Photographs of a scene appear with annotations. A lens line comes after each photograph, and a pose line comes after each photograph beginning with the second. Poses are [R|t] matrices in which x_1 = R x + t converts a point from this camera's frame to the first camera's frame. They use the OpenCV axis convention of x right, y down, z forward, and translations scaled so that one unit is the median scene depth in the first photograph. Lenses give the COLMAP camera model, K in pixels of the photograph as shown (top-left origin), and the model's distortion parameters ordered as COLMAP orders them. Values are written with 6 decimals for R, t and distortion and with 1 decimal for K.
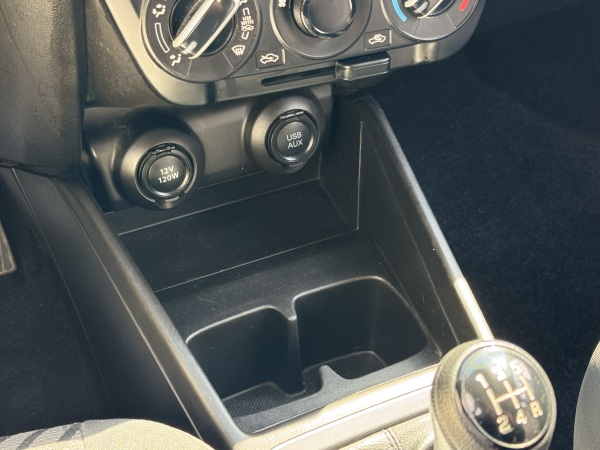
lens RADIAL K [[985.0, 0, 300.0], [0, 985.0, 225.0], [0, 0, 1]] dist [0.112506, -0.013055]
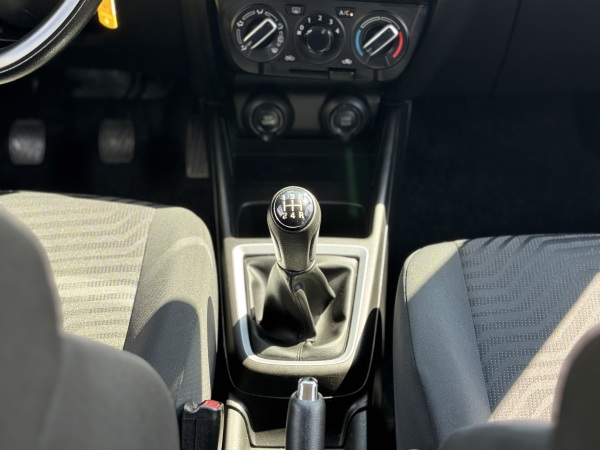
lens RADIAL K [[1024.3, 0, 300.0], [0, 1024.3, 225.0], [0, 0, 1]] dist [0.120809, -0.126257]
pose [[0.903588, 0.262015, -0.338936, 0.780258], [-0.282850, 0.959081, -0.012644, 0.178792], [0.321754, 0.107293, 0.940725, -0.932130]]
